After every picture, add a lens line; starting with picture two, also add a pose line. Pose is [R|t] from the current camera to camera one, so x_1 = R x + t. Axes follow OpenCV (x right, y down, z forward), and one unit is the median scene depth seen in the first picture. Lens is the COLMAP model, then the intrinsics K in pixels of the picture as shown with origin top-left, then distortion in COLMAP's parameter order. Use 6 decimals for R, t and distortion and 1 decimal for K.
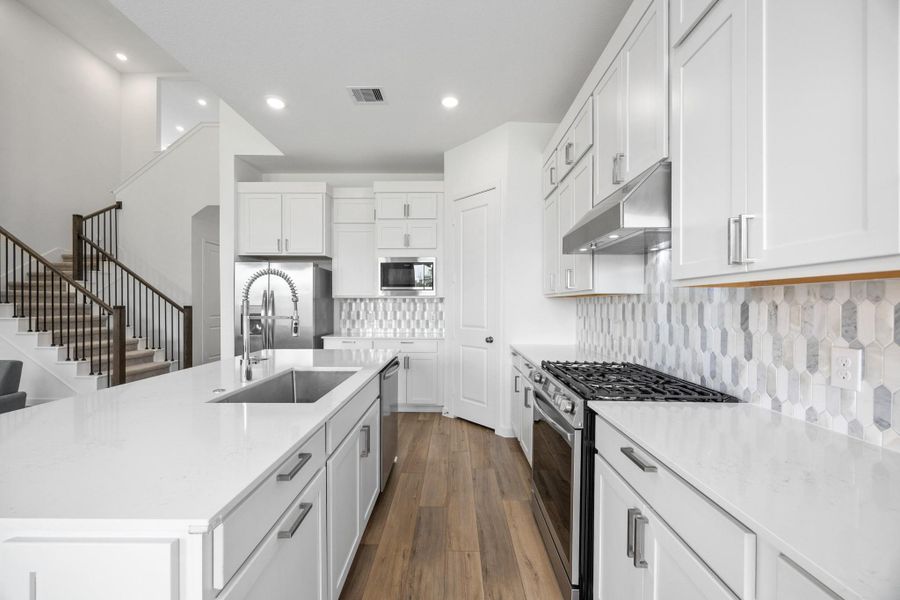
lens RADIAL K [[345.1, 0, 450.8], [0, 345.1, 306.6], [0, 0, 1]] dist [-0.003034, 0.000151]
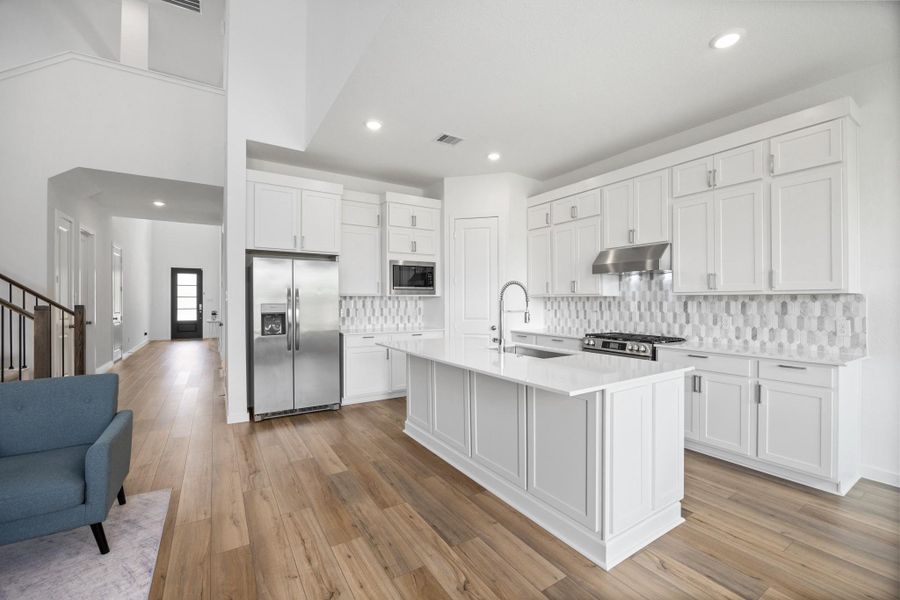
lens RADIAL K [[375.1, 0, 450.4], [0, 375.1, 299.7], [0, 0, 1]] dist [-0.010447, 0.001773]
pose [[0.838224, -0.001562, 0.545323, -0.787965], [0.005997, 0.999962, -0.006354, -0.006265], [-0.545293, 0.008596, 0.838202, -0.133383]]
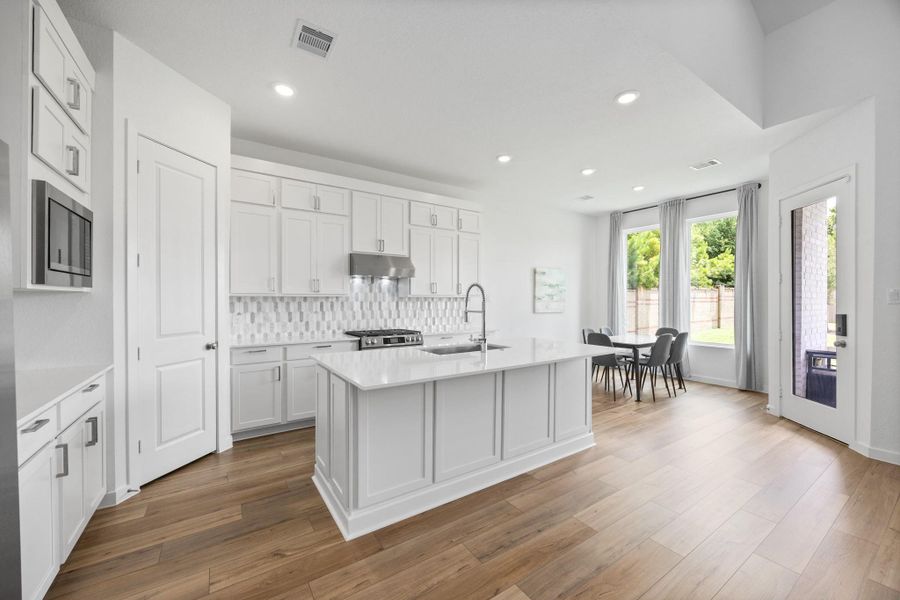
lens RADIAL K [[345.1, 0, 449.4], [0, 345.1, 302.5], [0, 0, 1]] dist [-0.003034, 0.000151]
pose [[-0.558109, -0.007892, 0.829730, -0.847841], [0.004798, 0.999907, 0.012737, -0.015951], [-0.829754, 0.011090, -0.558019, 0.933935]]
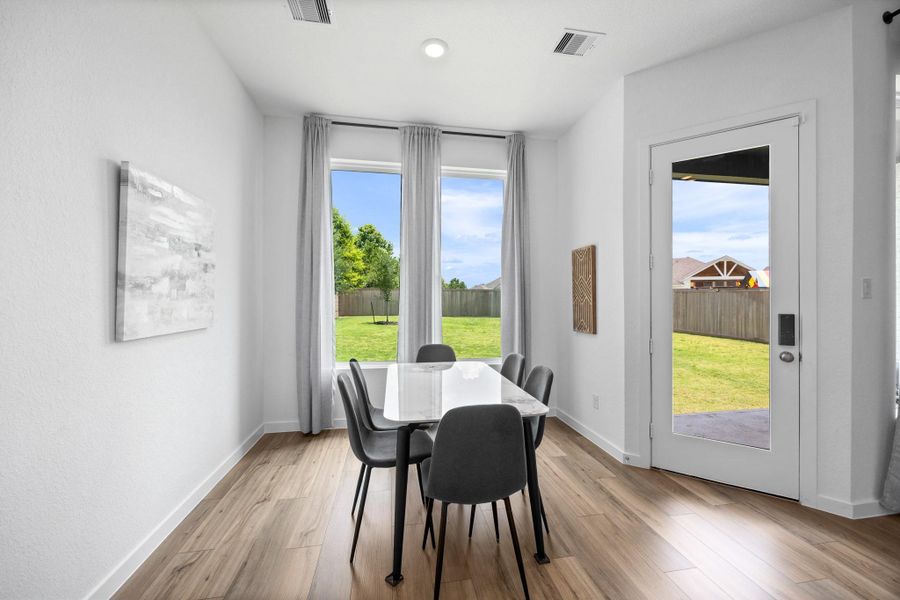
lens RADIAL K [[345.1, 0, 451.9], [0, 345.1, 301.7], [0, 0, 1]] dist [-0.003034, 0.000151]
pose [[-0.983794, -0.002583, -0.179286, -0.014668], [-0.005639, 0.999847, 0.016538, 0.000654], [0.179216, 0.017281, -0.983658, 0.141739]]
